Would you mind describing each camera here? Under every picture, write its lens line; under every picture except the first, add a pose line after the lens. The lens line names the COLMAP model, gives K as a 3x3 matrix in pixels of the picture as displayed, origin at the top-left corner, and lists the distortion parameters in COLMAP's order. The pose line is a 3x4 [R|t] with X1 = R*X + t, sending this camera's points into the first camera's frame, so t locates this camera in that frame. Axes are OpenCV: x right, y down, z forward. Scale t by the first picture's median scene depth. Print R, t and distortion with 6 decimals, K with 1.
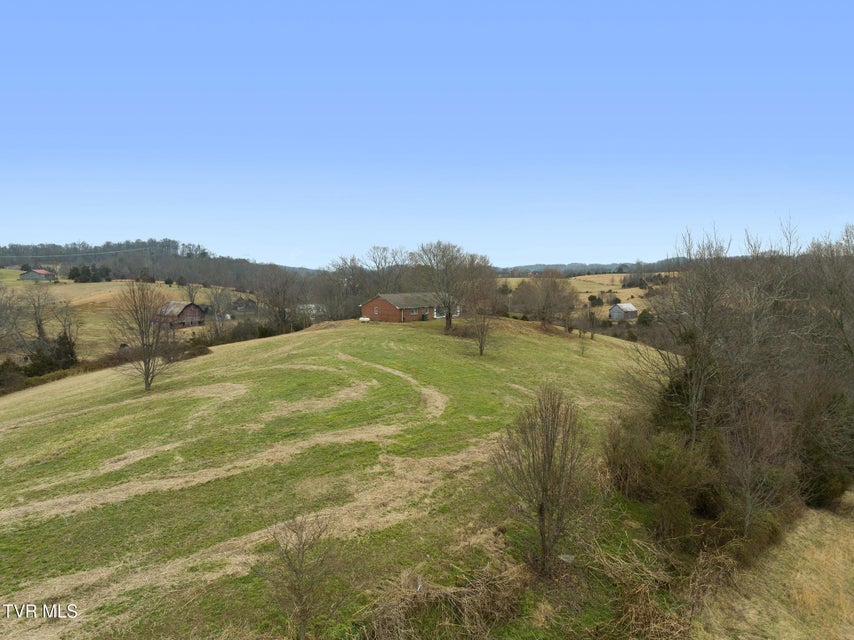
lens RADIAL K [[596.3, 0, 430.7], [0, 596.3, 320.3], [0, 0, 1]] dist [-0.039154, -0.000150]
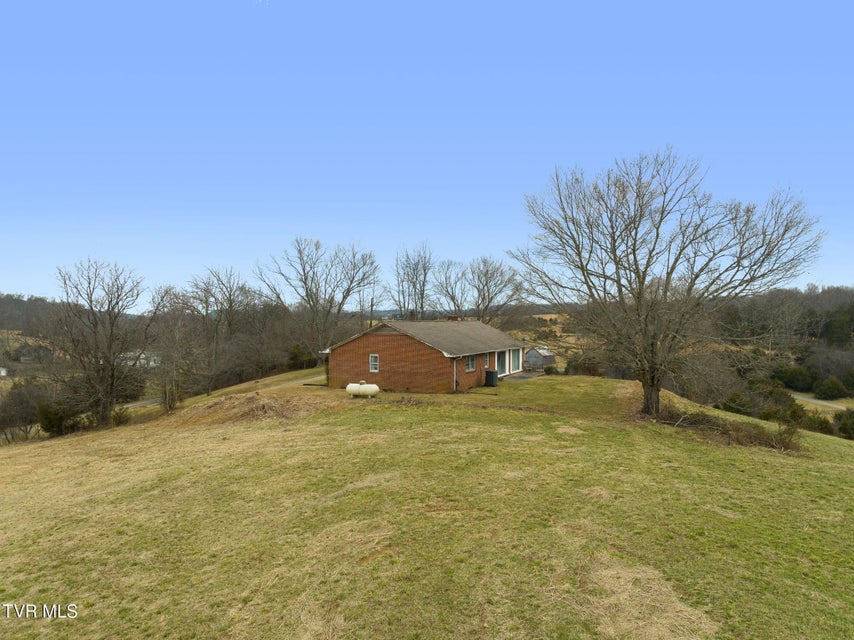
lens RADIAL K [[596.3, 0, 430.7], [0, 596.3, 320.3], [0, 0, 1]] dist [-0.039154, -0.000150]
pose [[0.960573, 0.005047, 0.277983, -0.165043], [0.017036, 0.996888, -0.076967, -0.013873], [-0.277507, 0.078668, 0.957497, 0.613486]]
